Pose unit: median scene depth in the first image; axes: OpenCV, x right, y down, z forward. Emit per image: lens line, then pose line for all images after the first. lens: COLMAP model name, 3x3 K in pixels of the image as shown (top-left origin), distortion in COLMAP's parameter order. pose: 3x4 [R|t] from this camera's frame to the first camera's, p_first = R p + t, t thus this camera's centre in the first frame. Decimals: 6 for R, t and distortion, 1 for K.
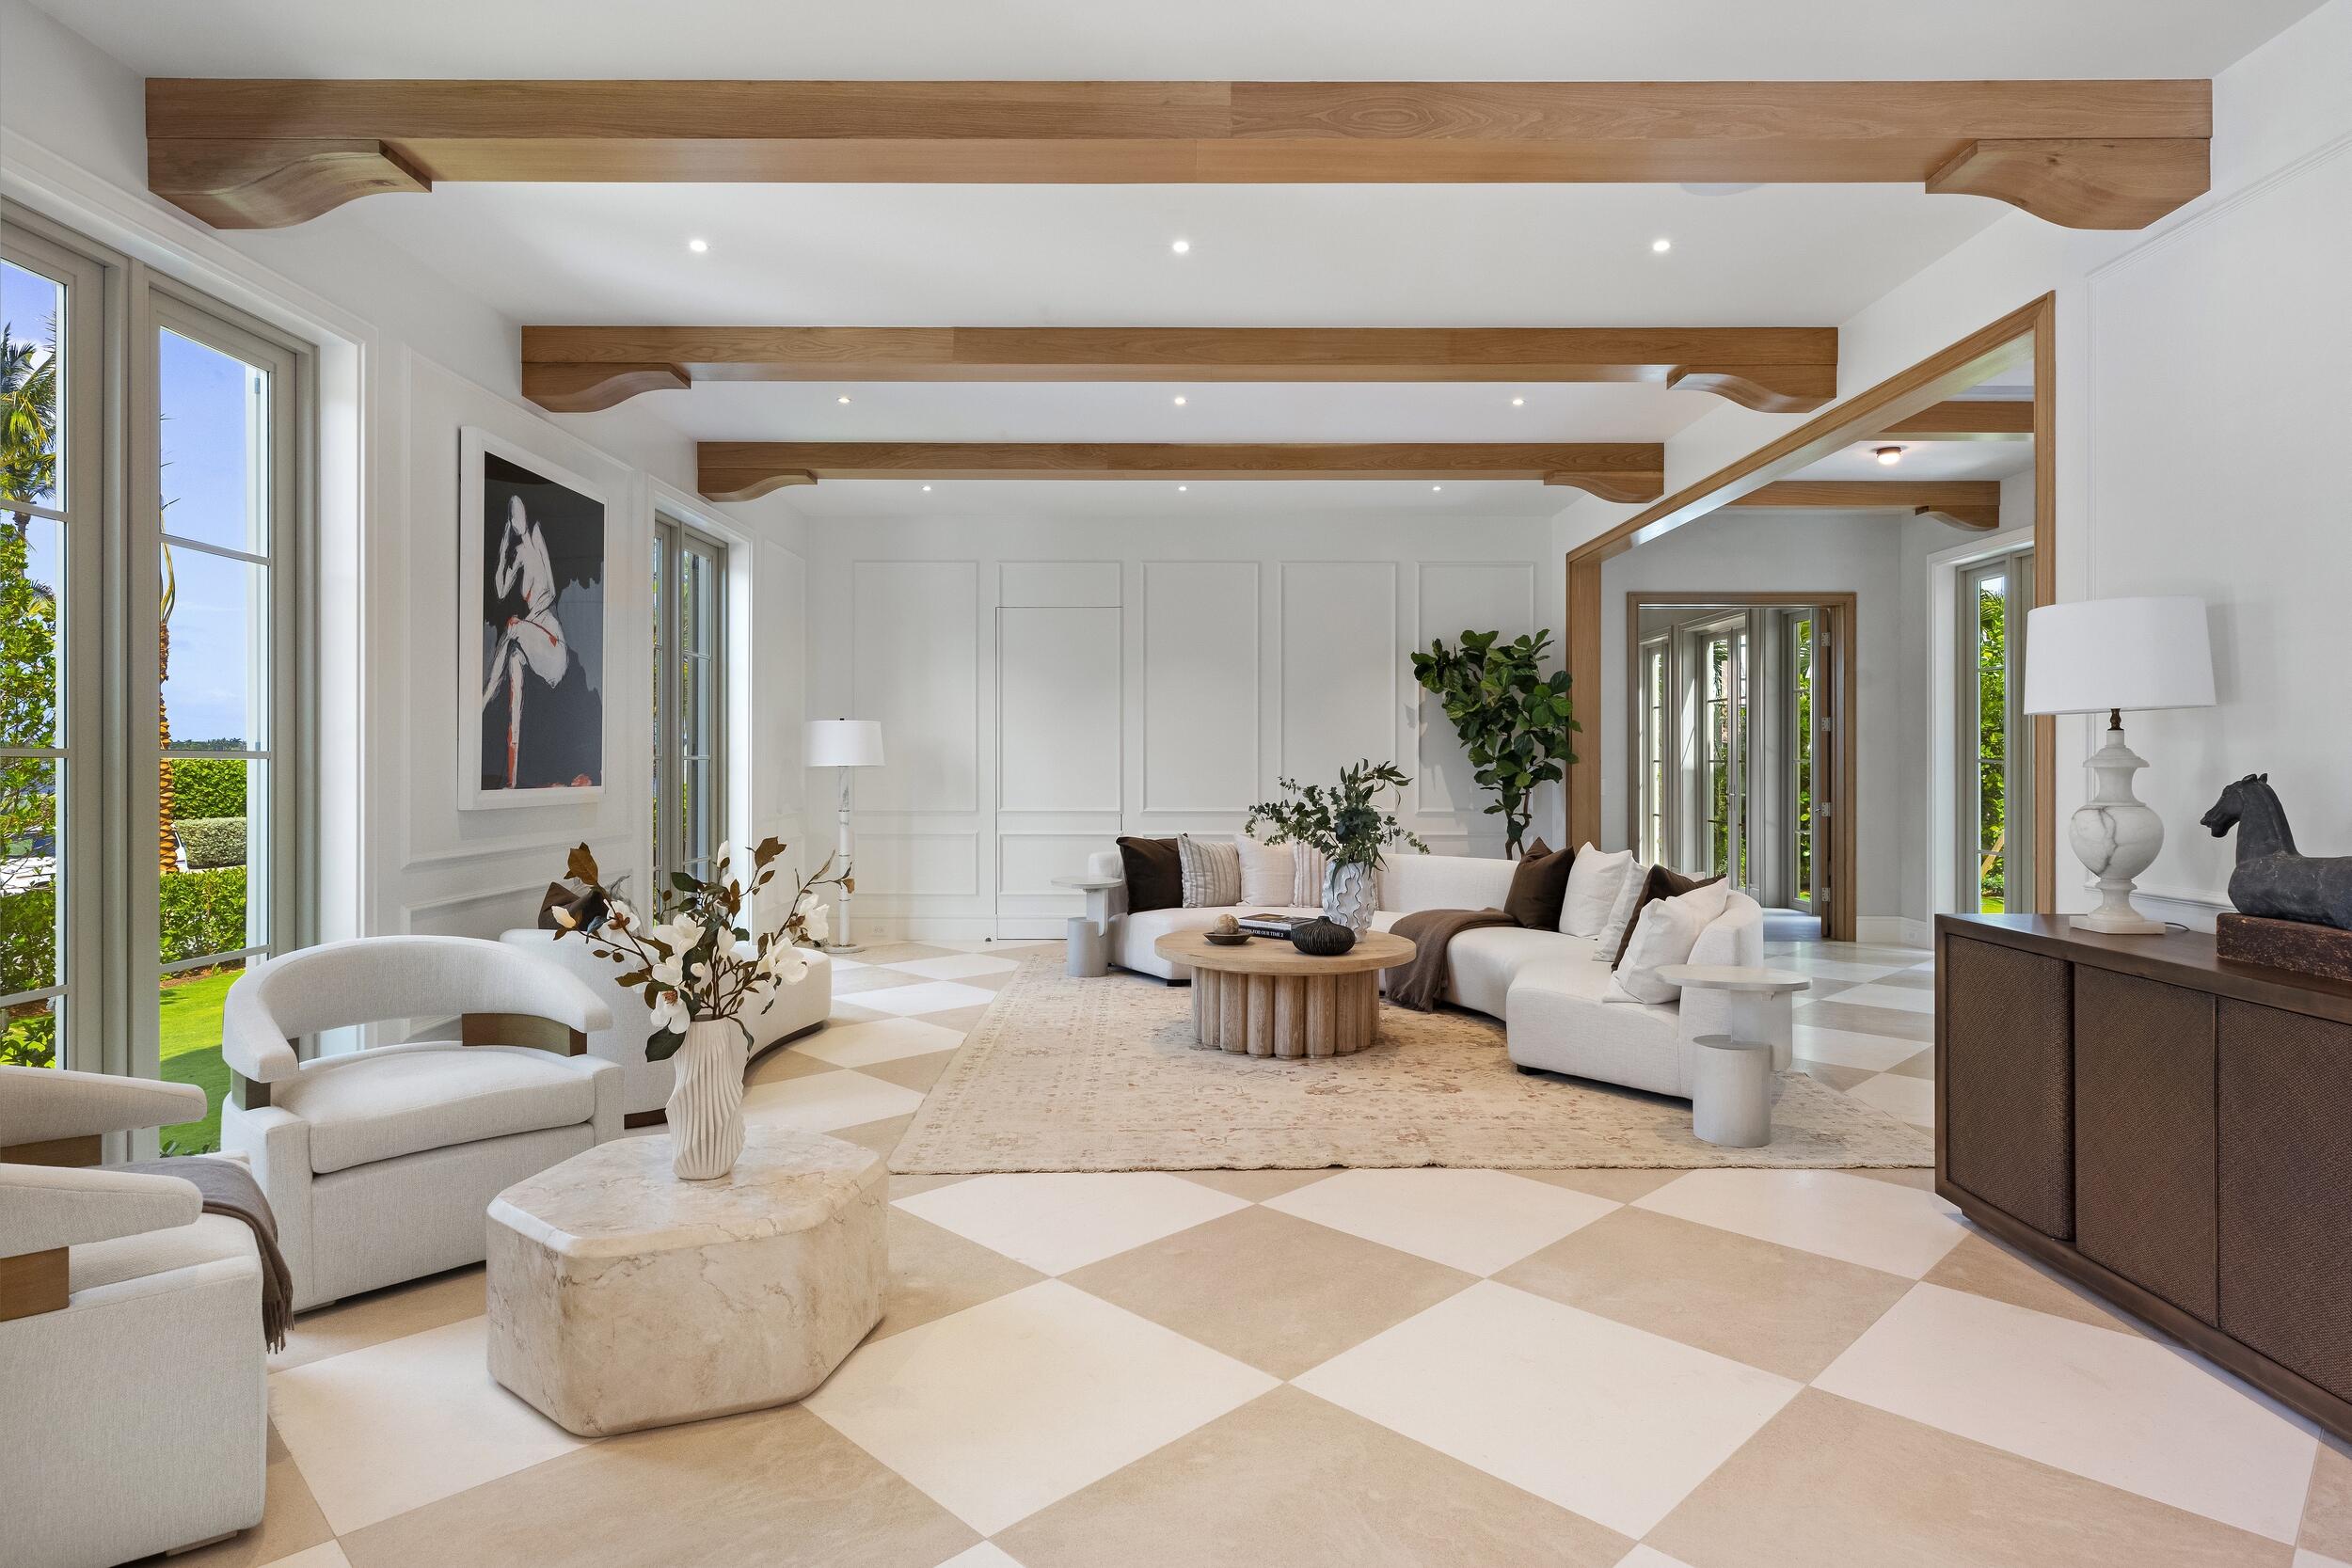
lens RADIAL K [[1250.2, 0, 1245.2], [0, 1250.2, 627.9], [0, 0, 1]] dist [0.009940, 0.002030]
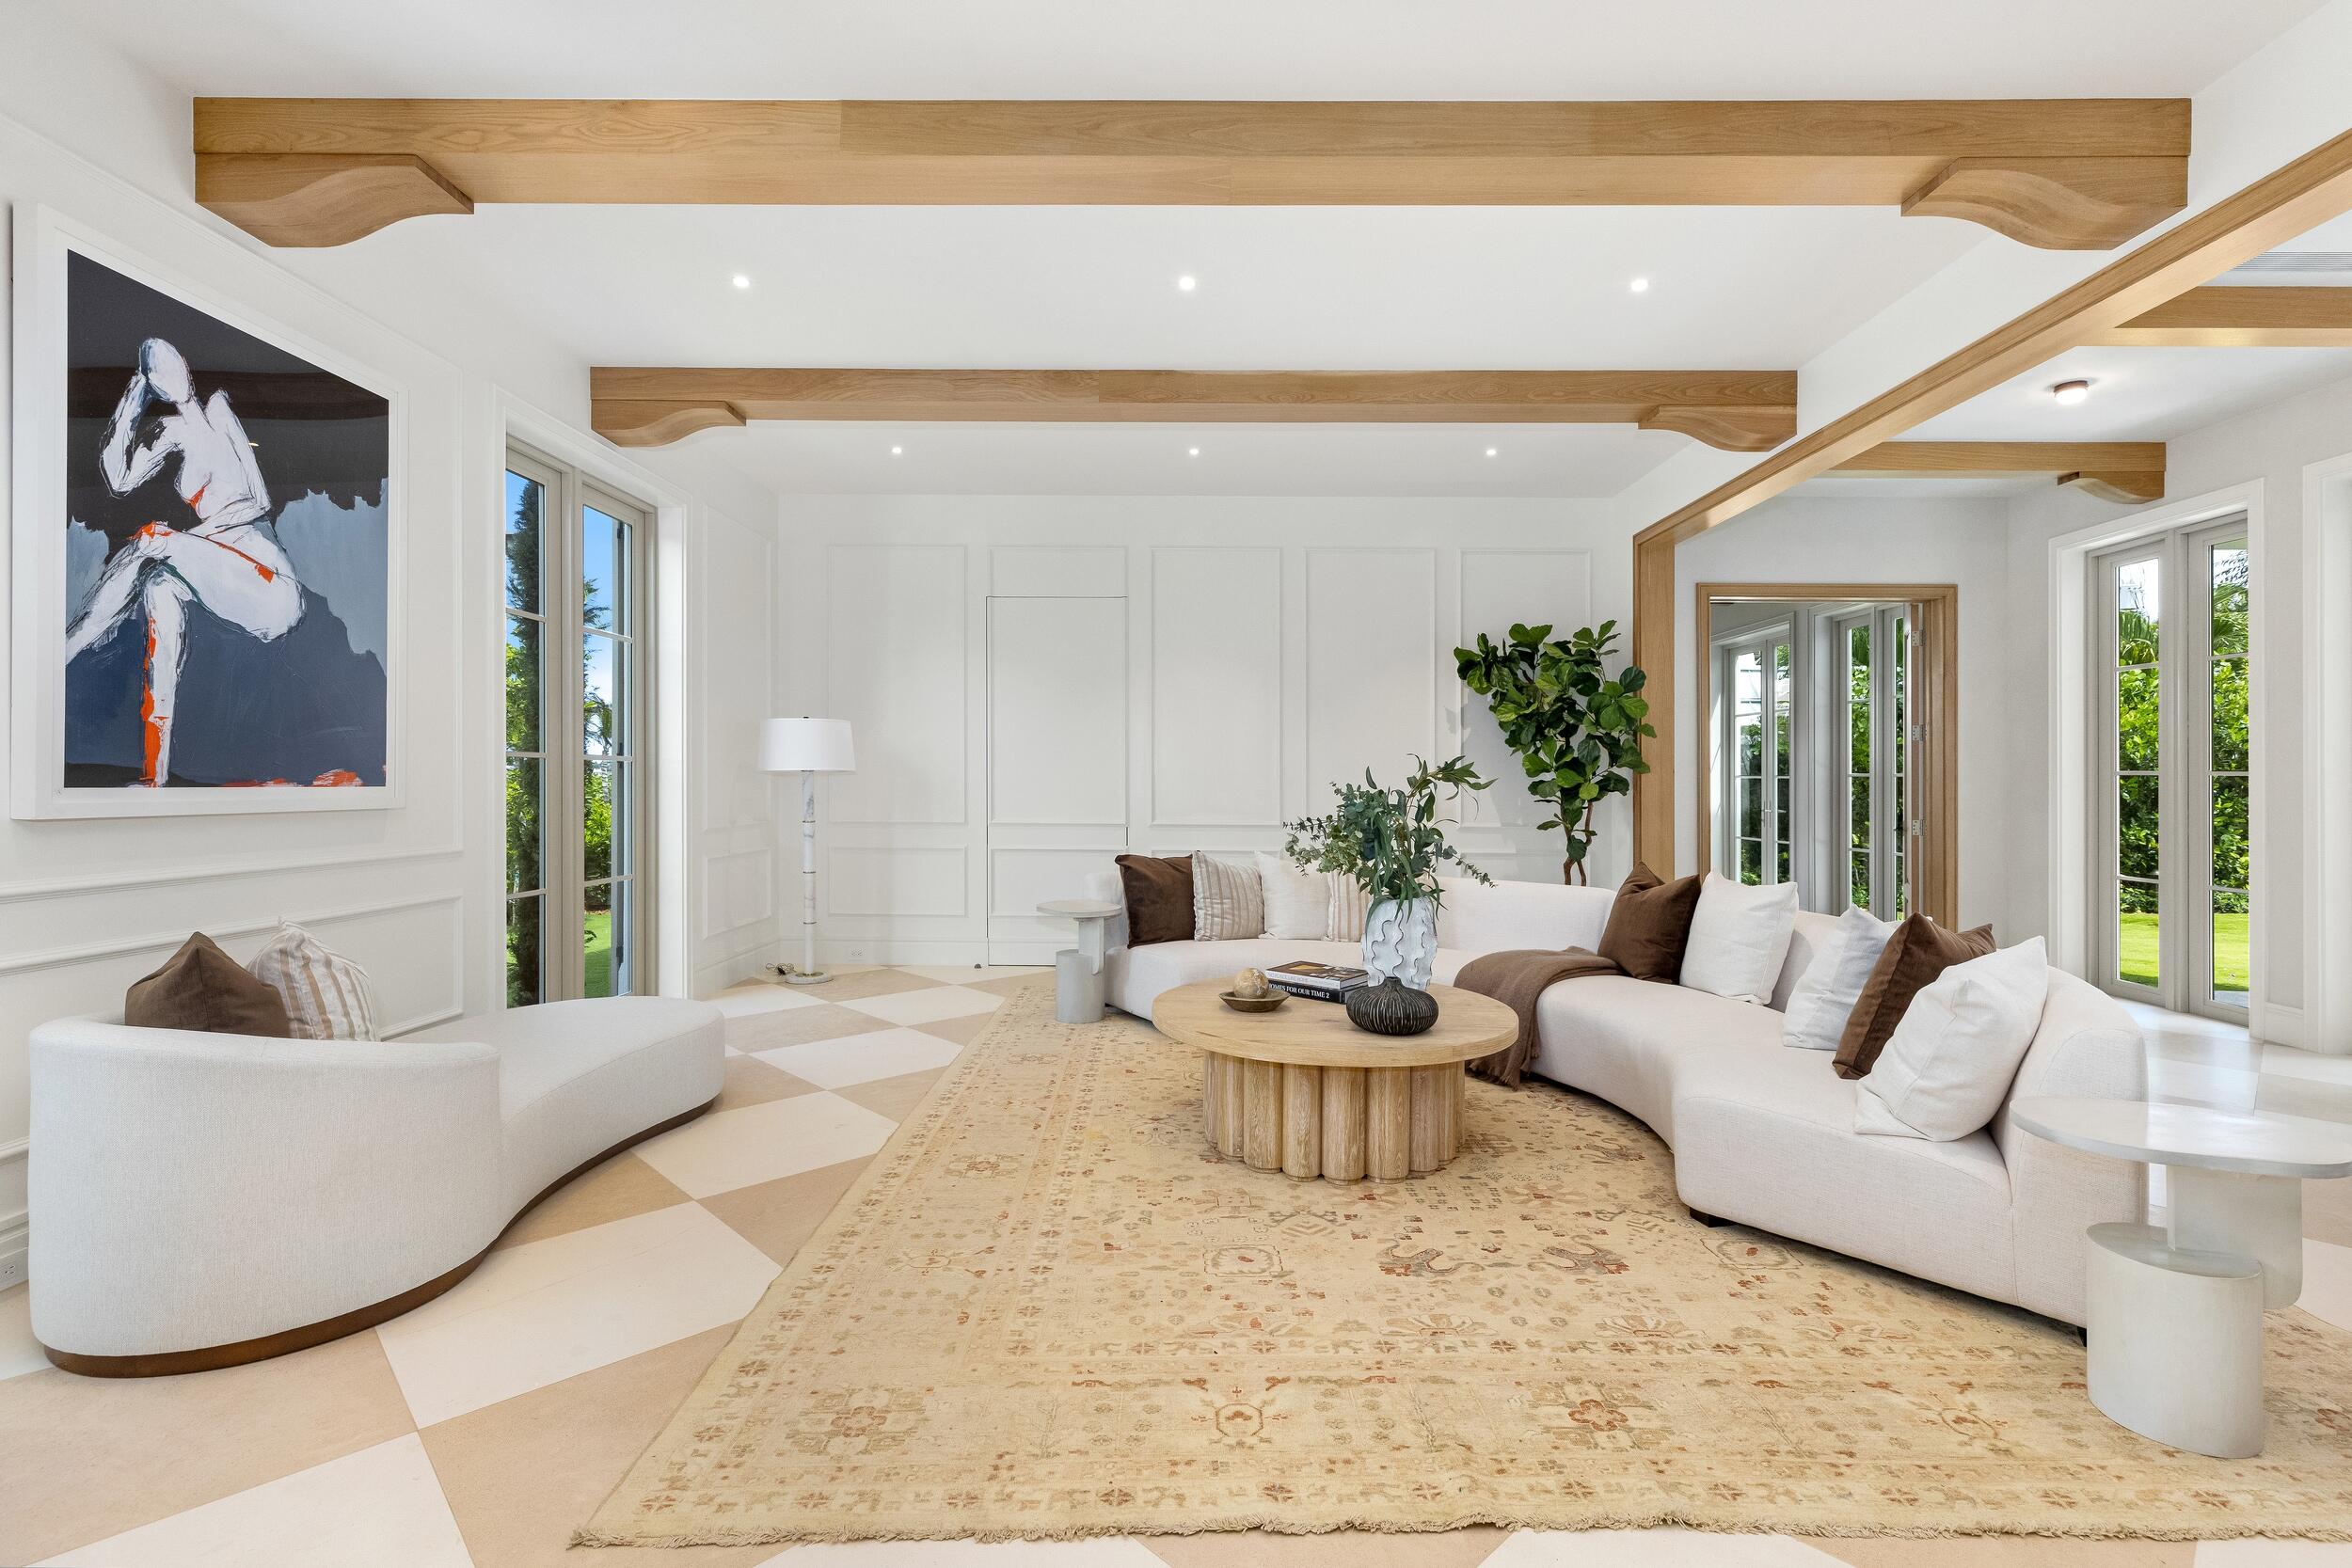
lens RADIAL K [[1064.1, 0, 1197.6], [0, 1064.1, 750.5], [0, 0, 1]] dist [0.007043, -0.000867]
pose [[0.998620, 0.002691, -0.052447, -0.014645], [0.001398, 0.996971, 0.077768, 0.057722], [0.052498, -0.077733, 0.995591, 0.412594]]
